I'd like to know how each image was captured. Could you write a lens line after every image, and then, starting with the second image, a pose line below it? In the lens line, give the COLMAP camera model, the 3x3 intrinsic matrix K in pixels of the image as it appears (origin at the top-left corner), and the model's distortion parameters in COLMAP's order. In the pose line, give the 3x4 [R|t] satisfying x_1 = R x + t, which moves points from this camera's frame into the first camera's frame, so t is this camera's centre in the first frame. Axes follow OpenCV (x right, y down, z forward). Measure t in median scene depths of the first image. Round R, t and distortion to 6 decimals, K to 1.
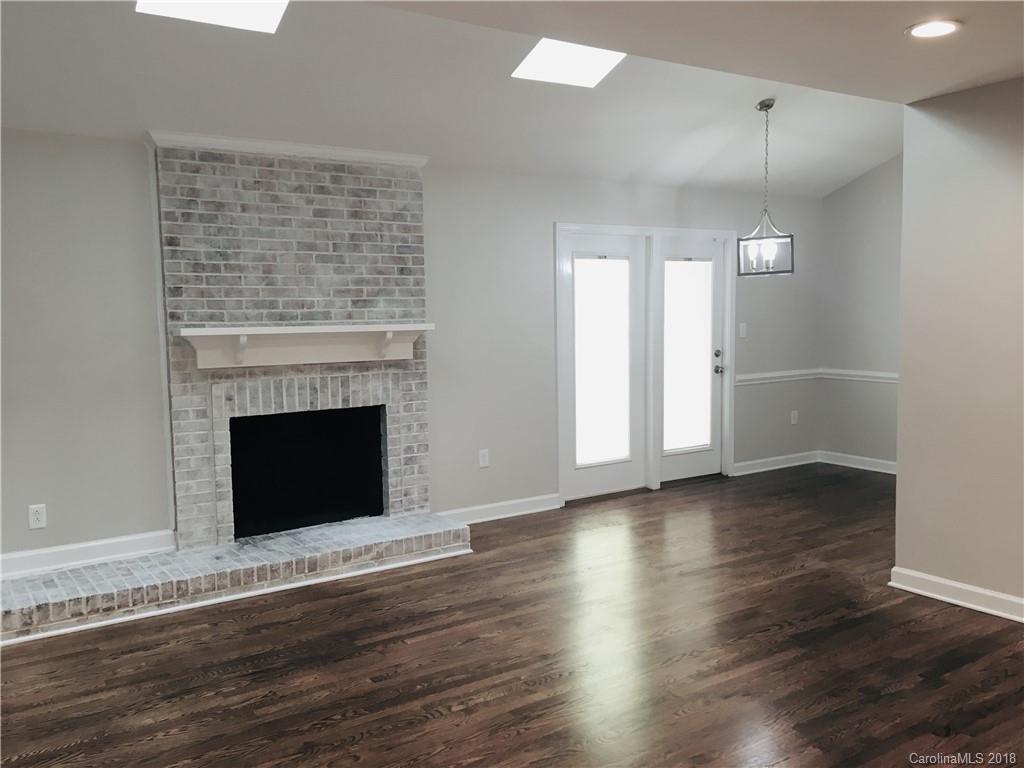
lens RADIAL K [[859.2, 0, 504.5], [0, 859.2, 381.8], [0, 0, 1]] dist [0.097238, -0.158578]
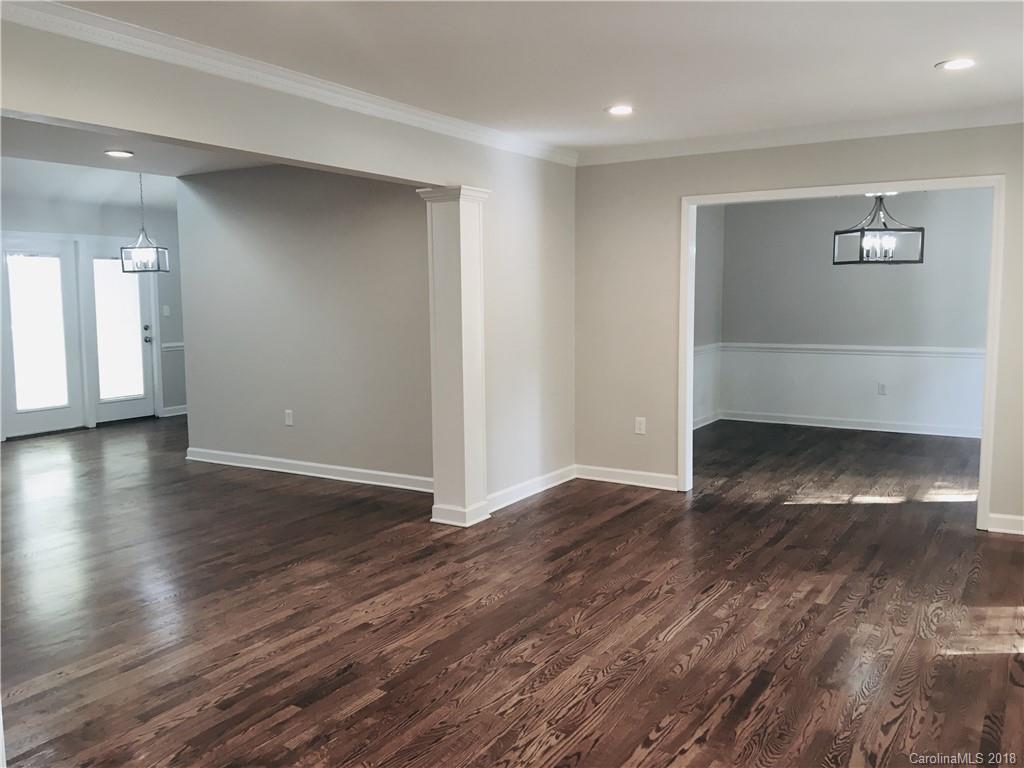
lens RADIAL K [[859.2, 0, 504.5], [0, 859.2, 381.8], [0, 0, 1]] dist [0.097238, -0.158578]
pose [[0.912228, -0.032470, 0.408394, 0.280051], [0.027277, 0.999456, 0.018534, 0.060296], [-0.408773, -0.005768, 0.912618, -0.692856]]
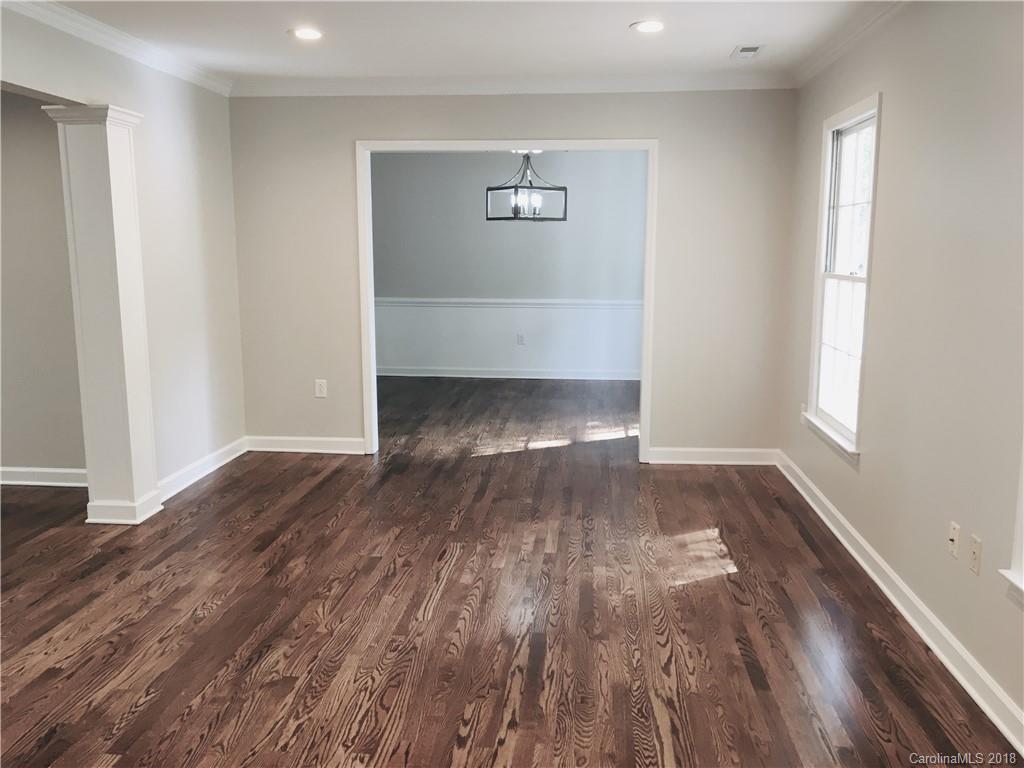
lens RADIAL K [[859.2, 0, 504.5], [0, 859.2, 381.8], [0, 0, 1]] dist [0.097238, -0.158578]
pose [[0.632729, -0.101655, 0.767672, 0.235737], [0.051769, 0.994681, 0.089047, 0.053310], [-0.772641, -0.016601, 0.634627, -0.566495]]
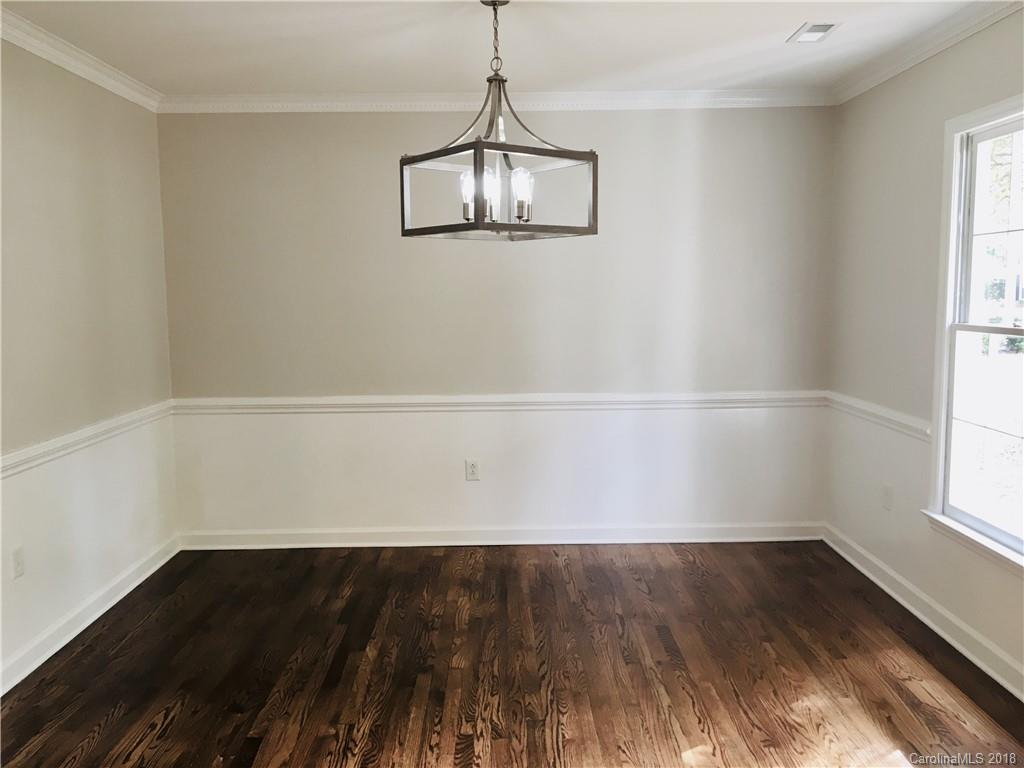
lens RADIAL K [[859.2, 0, 504.5], [0, 859.2, 381.8], [0, 0, 1]] dist [0.097238, -0.158578]
pose [[0.549920, -0.080042, 0.831373, 0.867674], [0.072693, 0.996207, 0.047828, -0.009456], [-0.832048, 0.034133, 0.553653, -0.025016]]
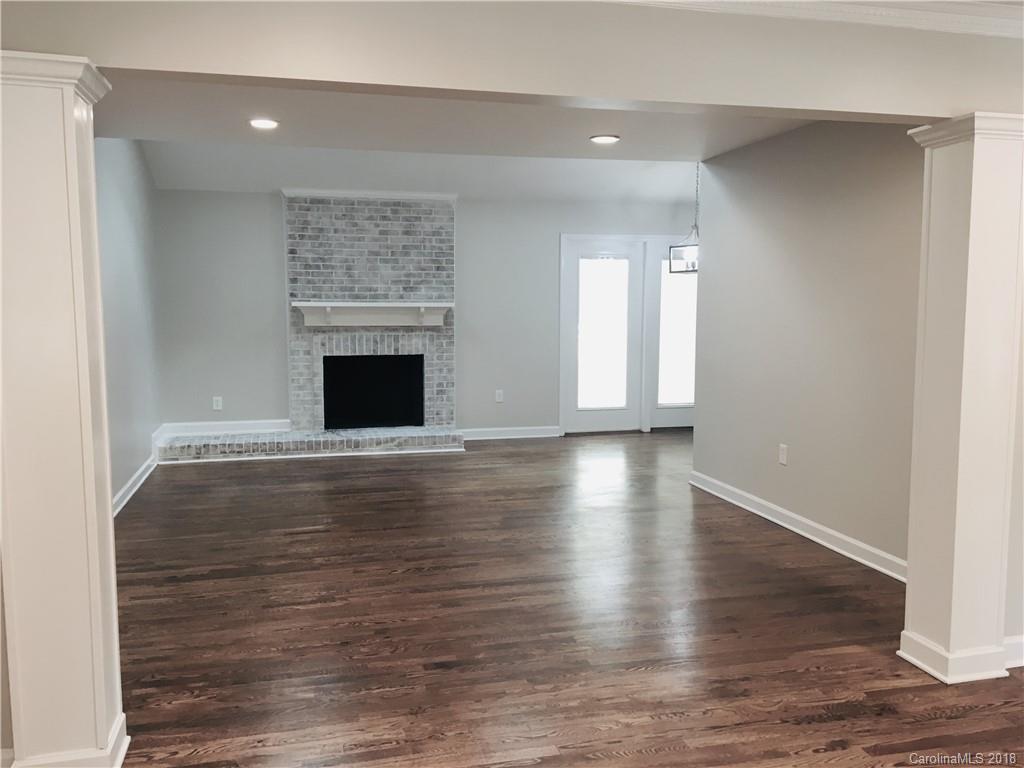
lens RADIAL K [[859.2, 0, 504.5], [0, 859.2, 381.8], [0, 0, 1]] dist [0.097238, -0.158578]
pose [[0.941625, 0.049926, -0.332941, 0.544978], [-0.044900, 0.998732, 0.022779, 0.035569], [0.333656, -0.006500, 0.942672, -0.438089]]
